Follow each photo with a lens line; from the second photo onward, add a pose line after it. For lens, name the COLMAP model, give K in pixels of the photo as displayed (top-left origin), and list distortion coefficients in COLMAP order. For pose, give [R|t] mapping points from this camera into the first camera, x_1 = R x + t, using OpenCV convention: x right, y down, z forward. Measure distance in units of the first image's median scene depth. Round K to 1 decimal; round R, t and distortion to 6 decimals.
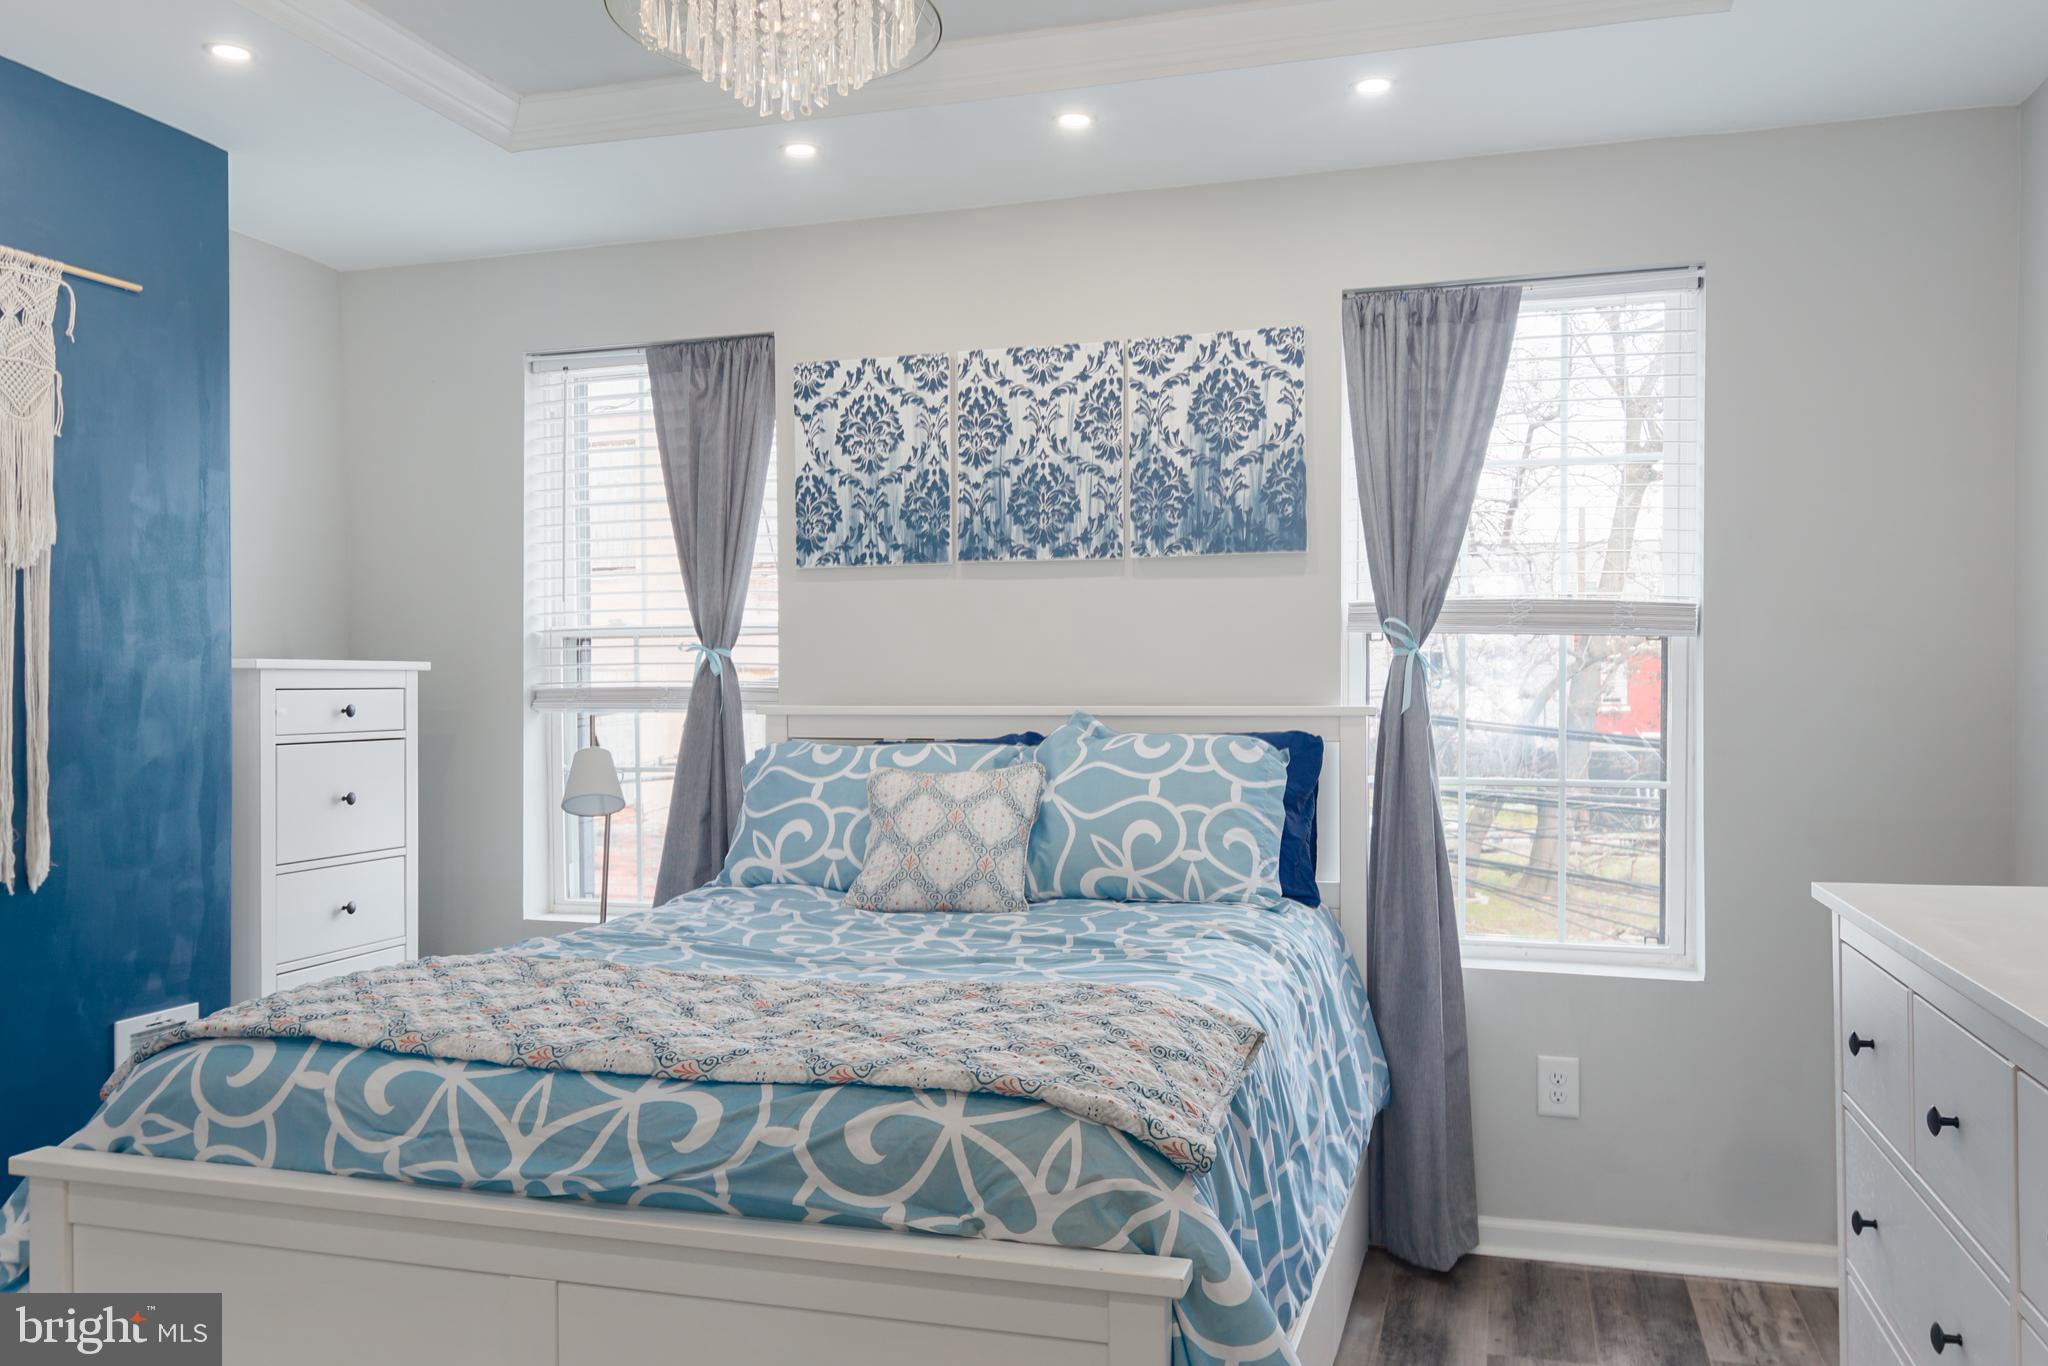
lens RADIAL K [[1557.1, 0, 1031.3], [0, 1557.1, 658.9], [0, 0, 1]] dist [0.003856, -0.002081]
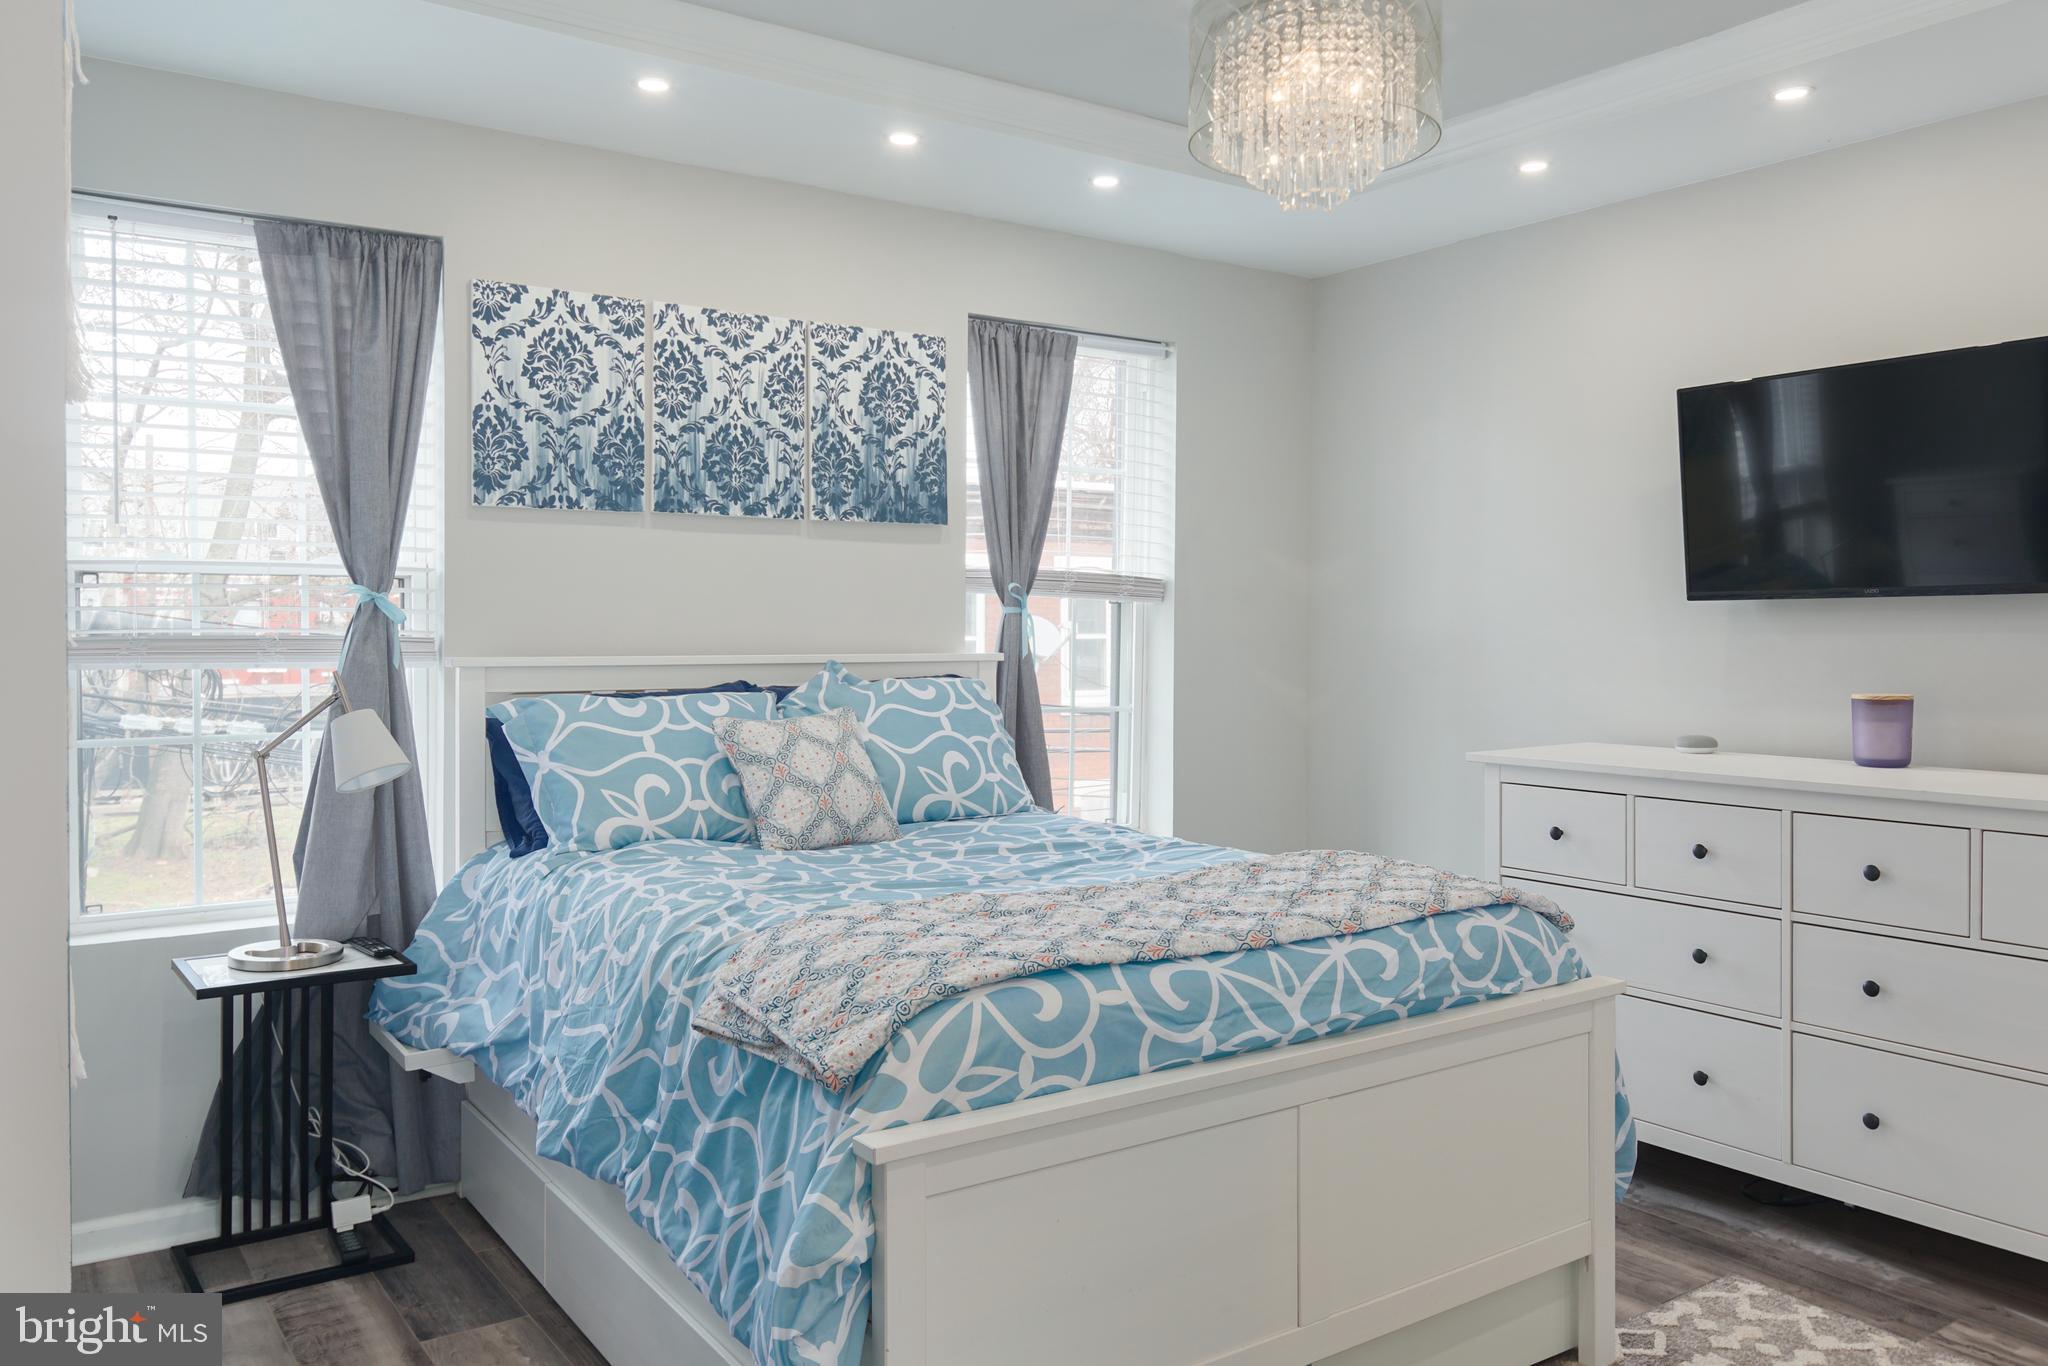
lens RADIAL K [[1581.0, 0, 1026.5], [0, 1581.0, 626.3], [0, 0, 1]] dist [0.008524, 0.004557]
pose [[0.612619, 0.006787, 0.790349, -0.720267], [-0.016130, 0.999862, 0.003916, 0.003009], [-0.790214, -0.015148, 0.612644, 0.192777]]
